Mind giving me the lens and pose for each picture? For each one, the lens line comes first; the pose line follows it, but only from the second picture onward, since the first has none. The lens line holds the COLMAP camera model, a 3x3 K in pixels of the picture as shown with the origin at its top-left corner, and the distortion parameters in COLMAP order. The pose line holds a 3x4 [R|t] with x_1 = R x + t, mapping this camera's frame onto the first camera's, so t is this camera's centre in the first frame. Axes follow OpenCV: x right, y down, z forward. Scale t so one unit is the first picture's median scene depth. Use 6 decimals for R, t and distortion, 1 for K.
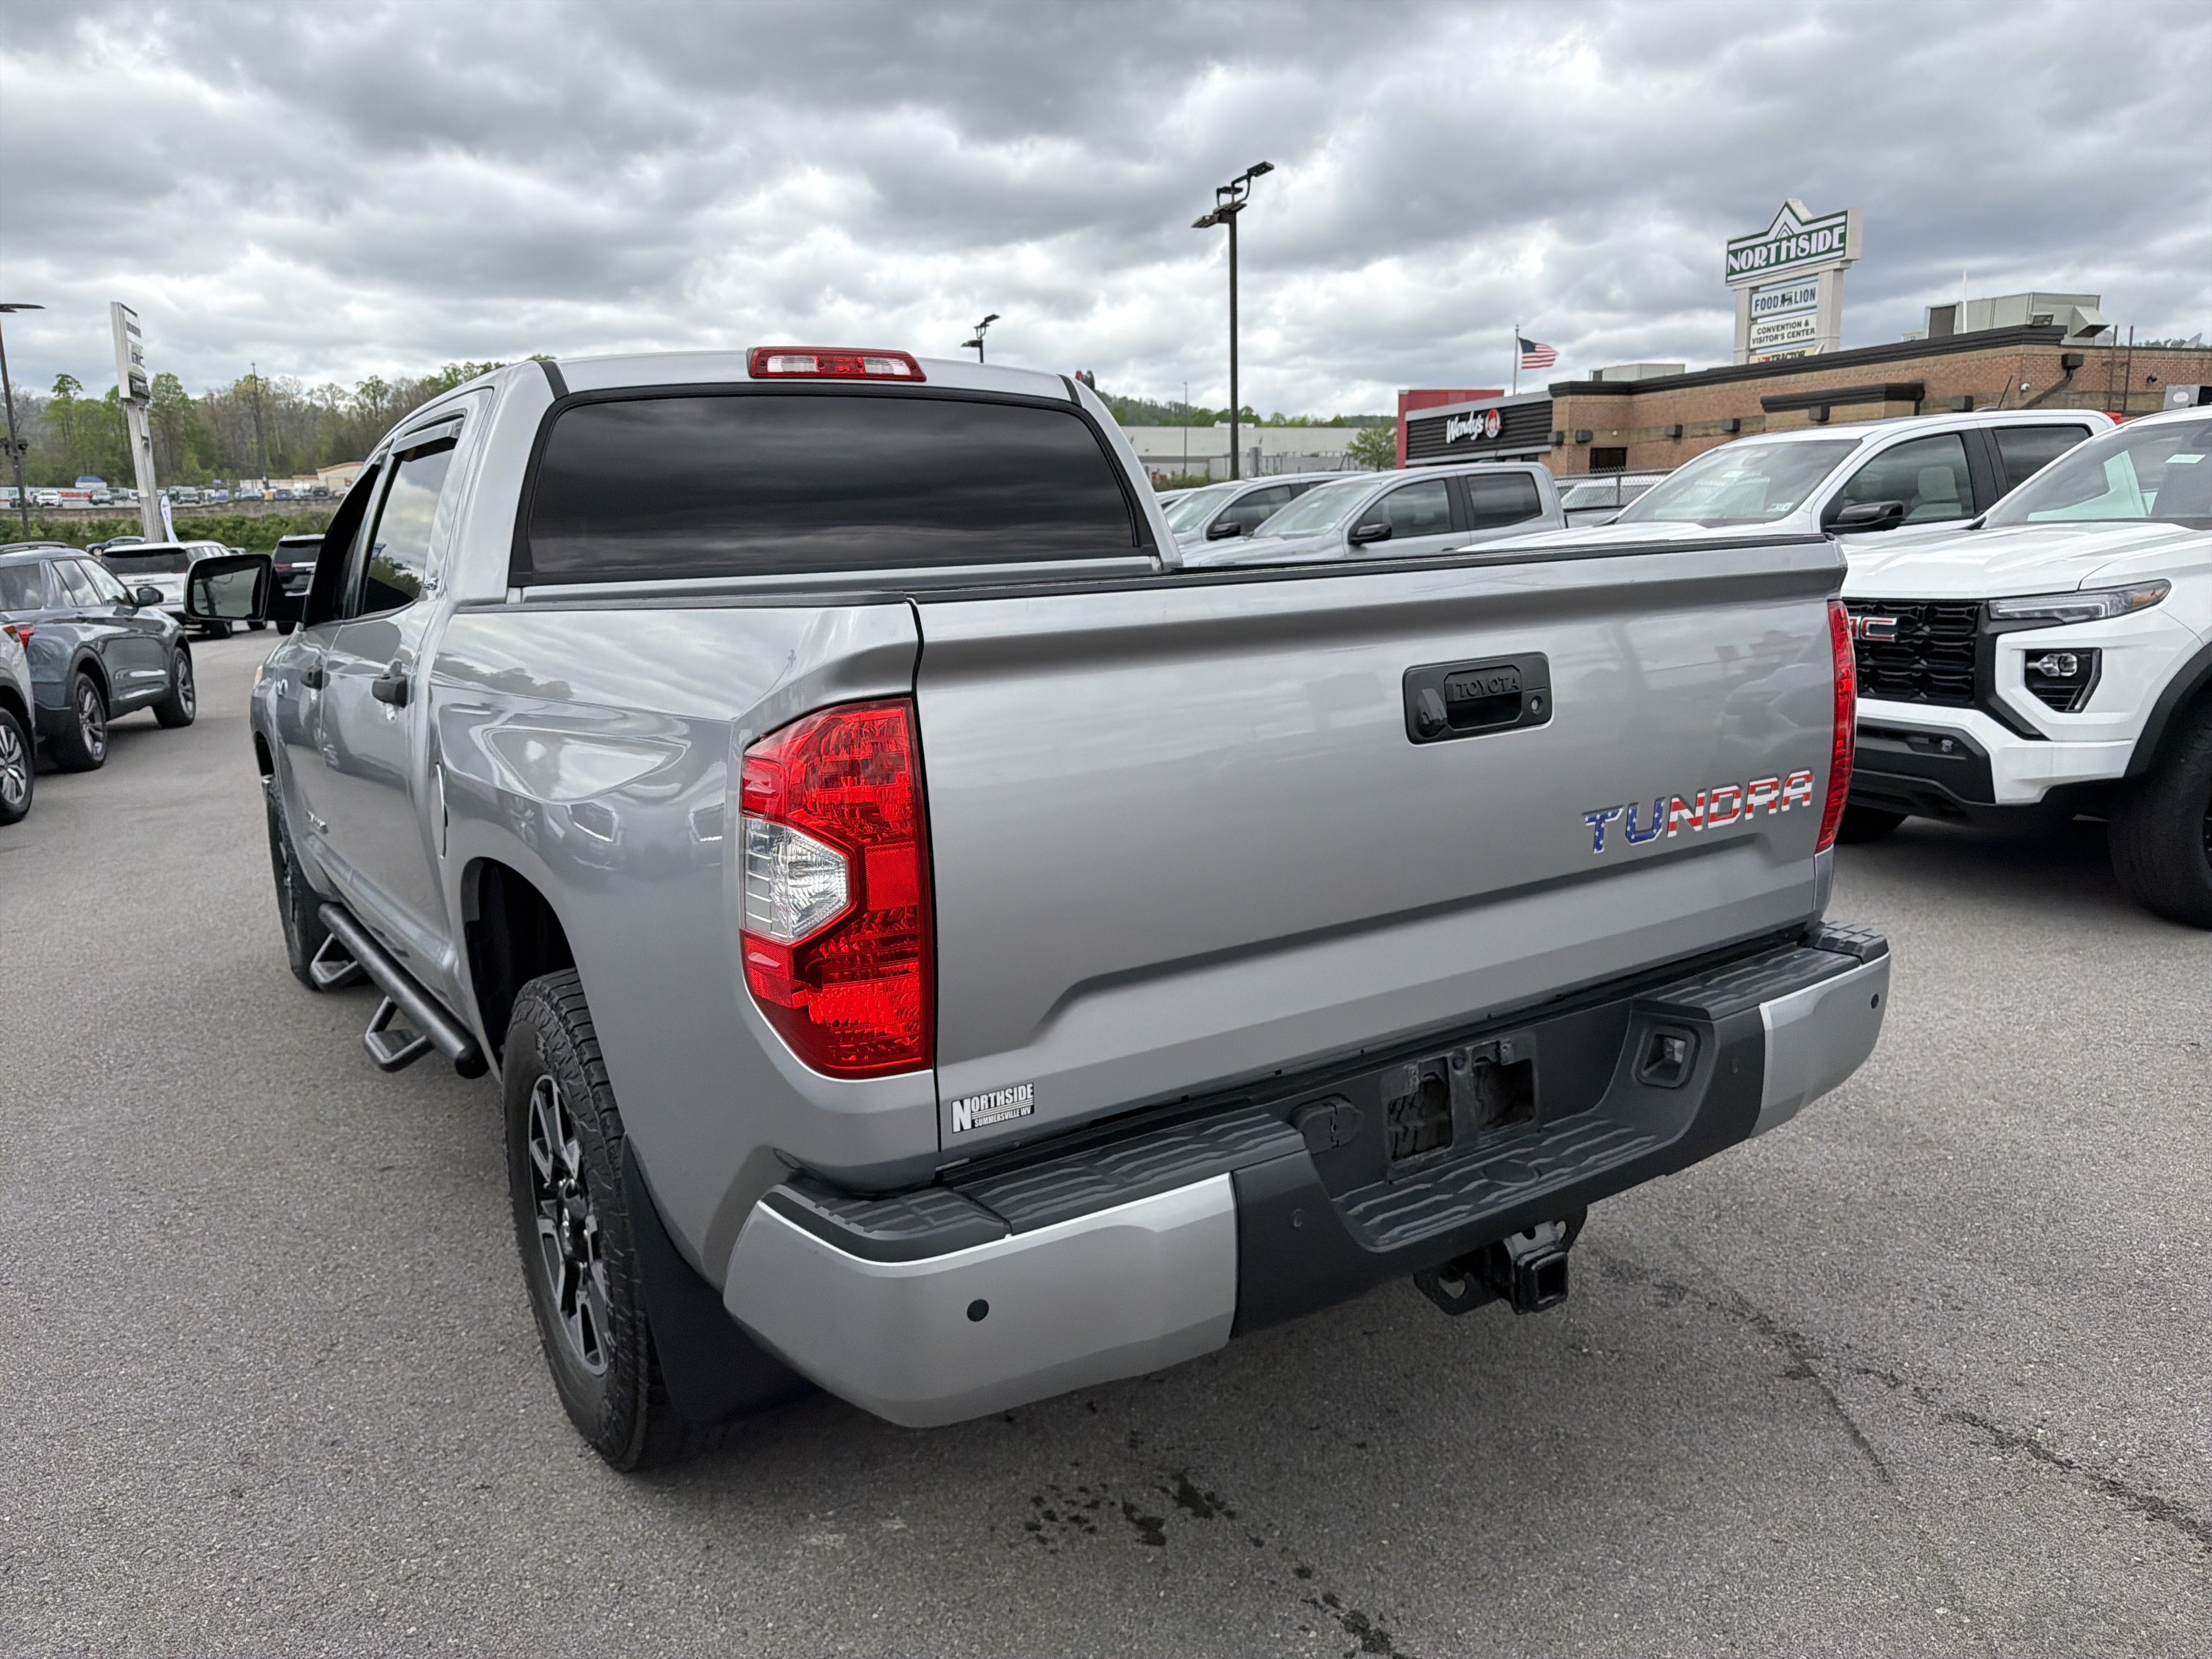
lens RADIAL K [[1567.4, 0, 1123.3], [0, 1567.4, 838.5], [0, 0, 1]] dist [0.045898, -0.051046]
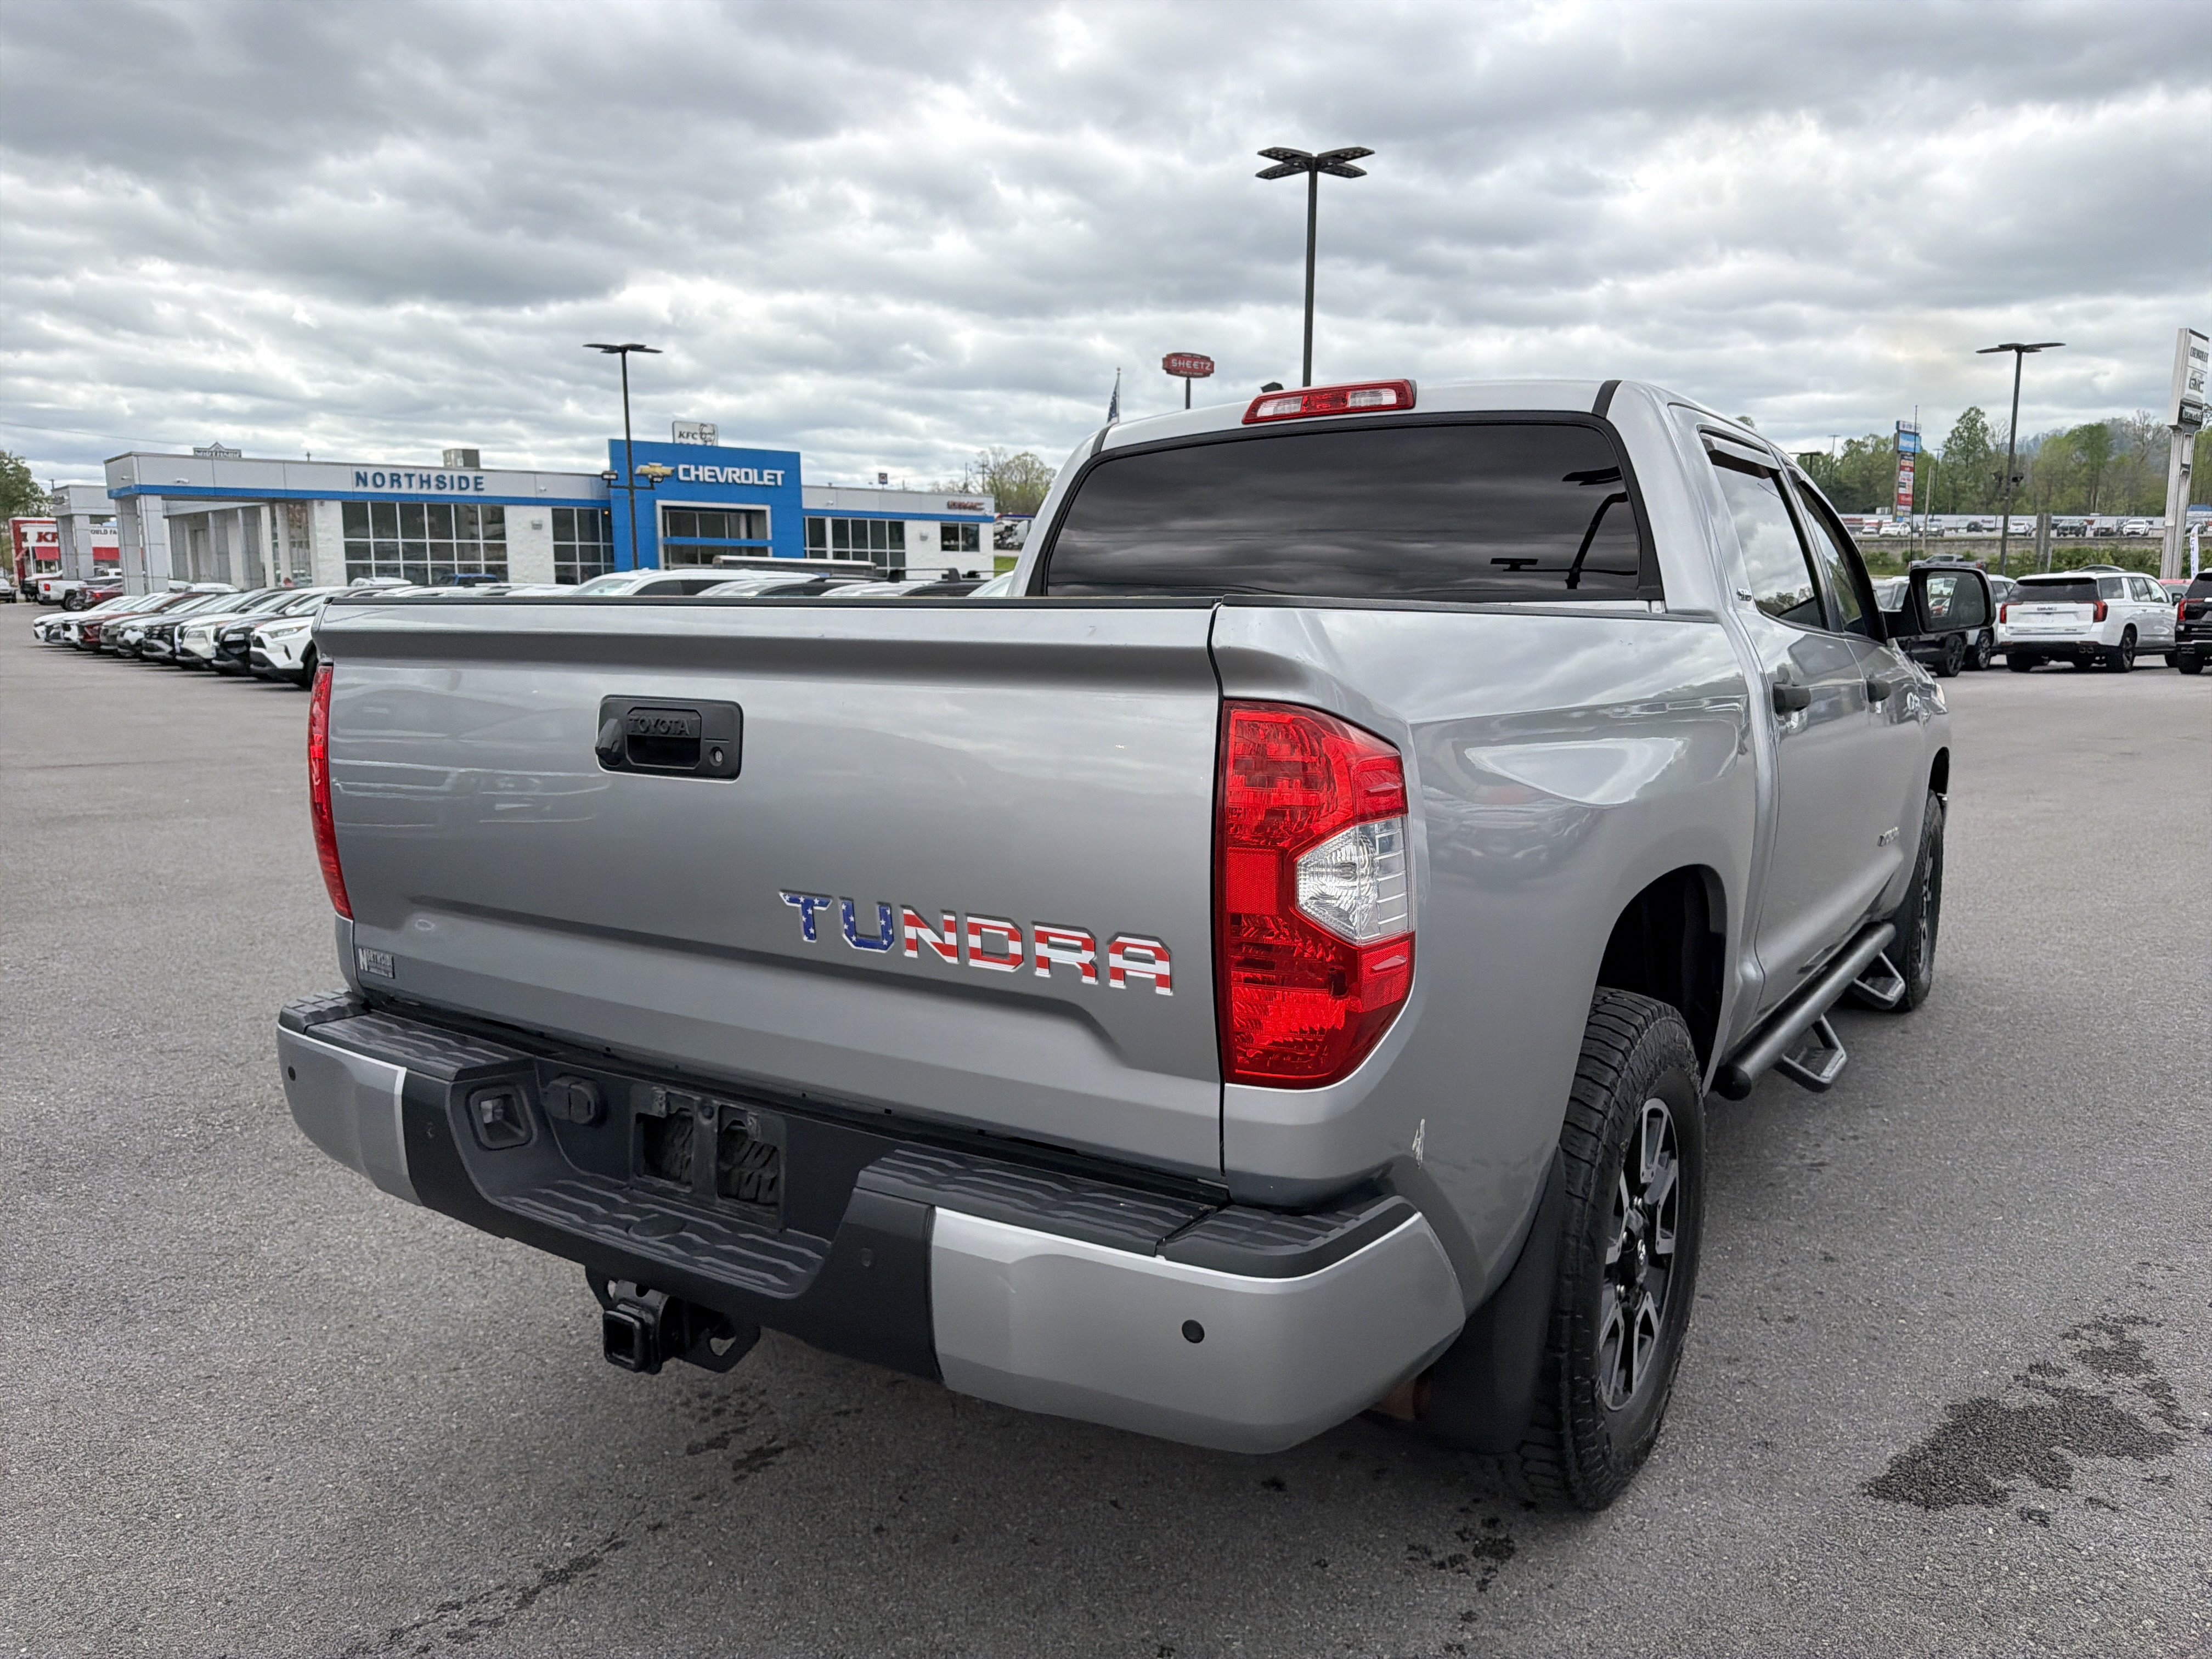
lens RADIAL K [[1588.6, 0, 1104.7], [0, 1588.6, 836.1], [0, 0, 1]] dist [0.002315, -0.007764]
pose [[0.391422, 0.173004, -0.903802, 1.084572], [-0.190913, 0.976066, 0.104155, -0.161153], [0.900189, 0.131779, 0.415082, 0.731761]]
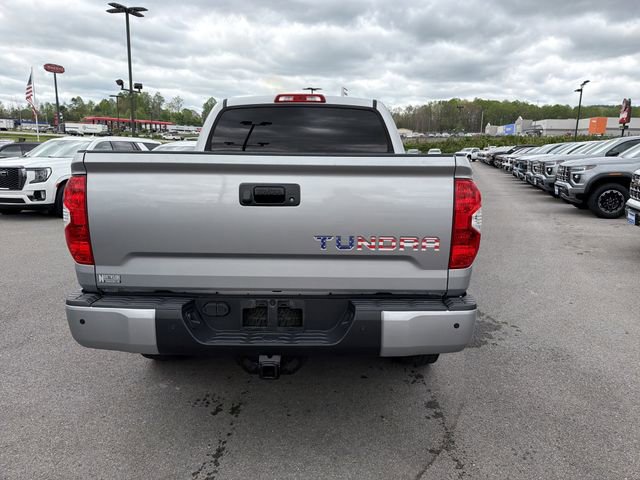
lens RADIAL K [[453.5, 0, 325.0], [0, 453.5, 242.6], [0, 0, 1]] dist [0.045898, -0.051046]
pose [[0.822298, 0.157389, -0.546860, 0.756483], [-0.151580, 0.986852, 0.056094, -0.053485], [0.548498, 0.036767, 0.835343, 0.226549]]
